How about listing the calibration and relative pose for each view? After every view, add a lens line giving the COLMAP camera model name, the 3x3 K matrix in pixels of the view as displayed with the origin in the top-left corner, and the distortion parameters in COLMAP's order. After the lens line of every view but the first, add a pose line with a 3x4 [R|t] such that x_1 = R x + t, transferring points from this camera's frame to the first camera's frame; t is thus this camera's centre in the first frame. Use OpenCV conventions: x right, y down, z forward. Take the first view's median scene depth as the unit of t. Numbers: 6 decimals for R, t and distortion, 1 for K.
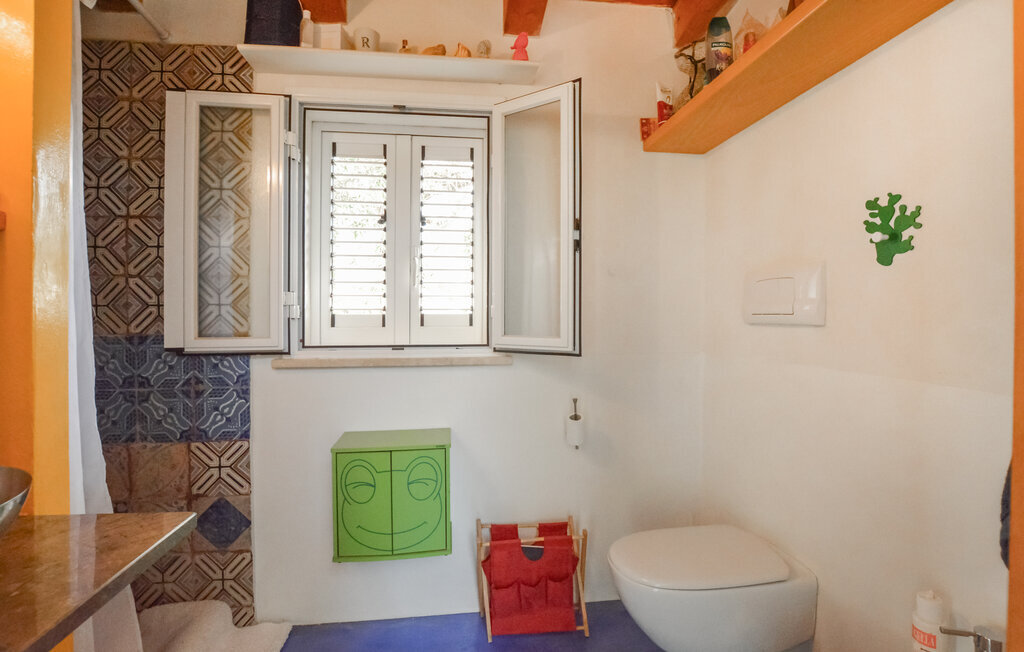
lens RADIAL K [[477.6, 0, 512.0], [0, 477.6, 326.0], [0, 0, 1]] dist [-0.032896, 0.000807]
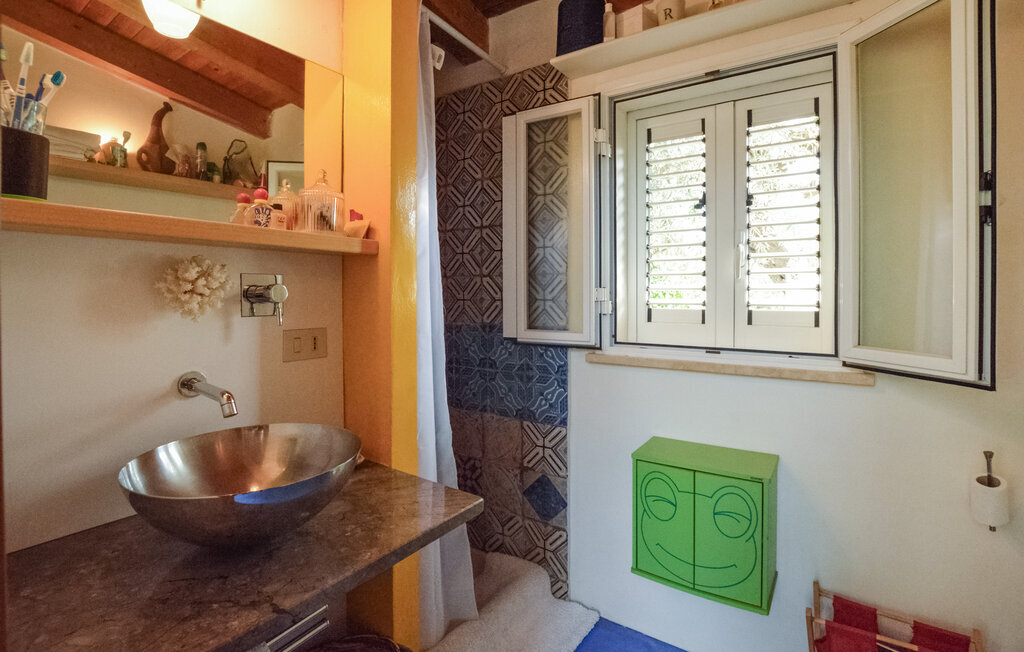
lens RADIAL K [[485.6, 0, 513.3], [0, 485.6, 300.0], [0, 0, 1]] dist [-0.039297, 0.007872]
pose [[0.740414, 0.010725, -0.672065, 0.083809], [-0.015567, 0.999878, -0.001194, -0.041913], [0.671970, 0.011346, 0.740491, 0.112863]]
